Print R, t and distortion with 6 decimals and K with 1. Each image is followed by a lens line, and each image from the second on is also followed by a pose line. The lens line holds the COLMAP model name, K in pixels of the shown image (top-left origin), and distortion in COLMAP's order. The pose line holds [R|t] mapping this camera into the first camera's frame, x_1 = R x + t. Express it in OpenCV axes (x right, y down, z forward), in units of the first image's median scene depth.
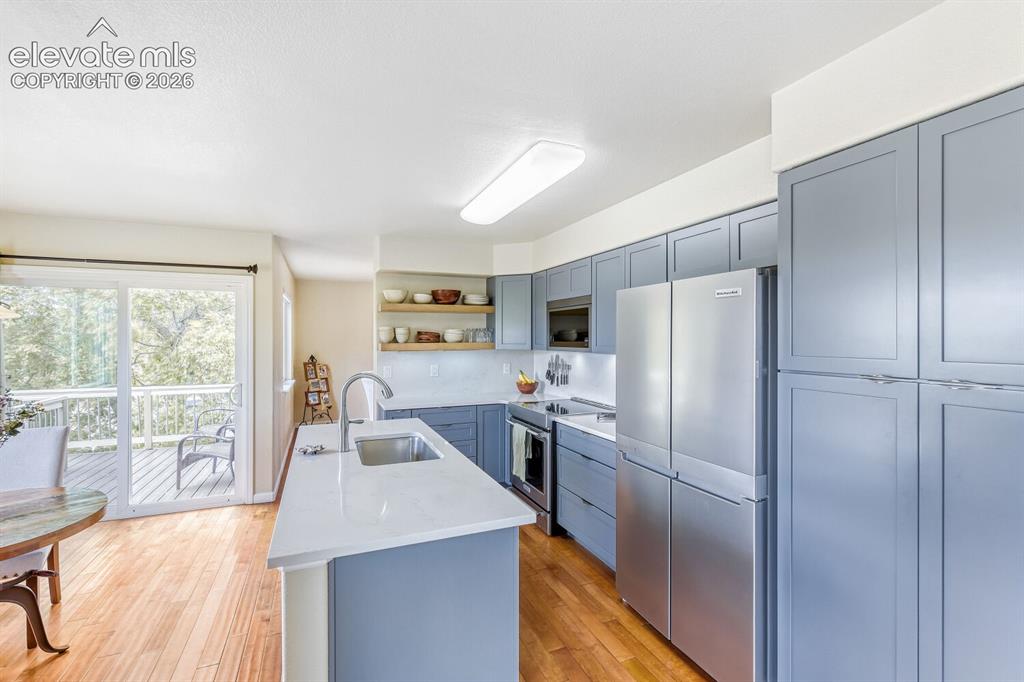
lens RADIAL K [[455.1, 0, 514.4], [0, 455.1, 339.5], [0, 0, 1]] dist [0.014025, -0.007292]
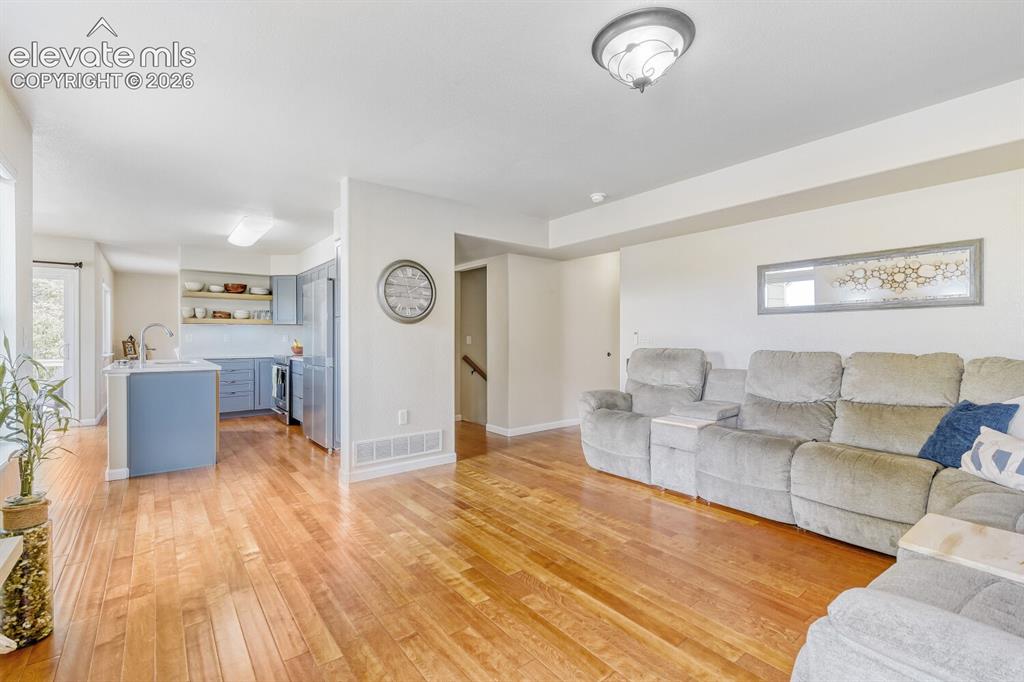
lens RADIAL K [[455.1, 0, 514.4], [0, 455.1, 339.5], [0, 0, 1]] dist [0.014025, -0.007292]
pose [[0.963954, -0.001739, 0.266062, 0.339100], [0.002260, 0.999996, -0.001652, 0.080138], [-0.266058, 0.002194, 0.963955, -0.699720]]
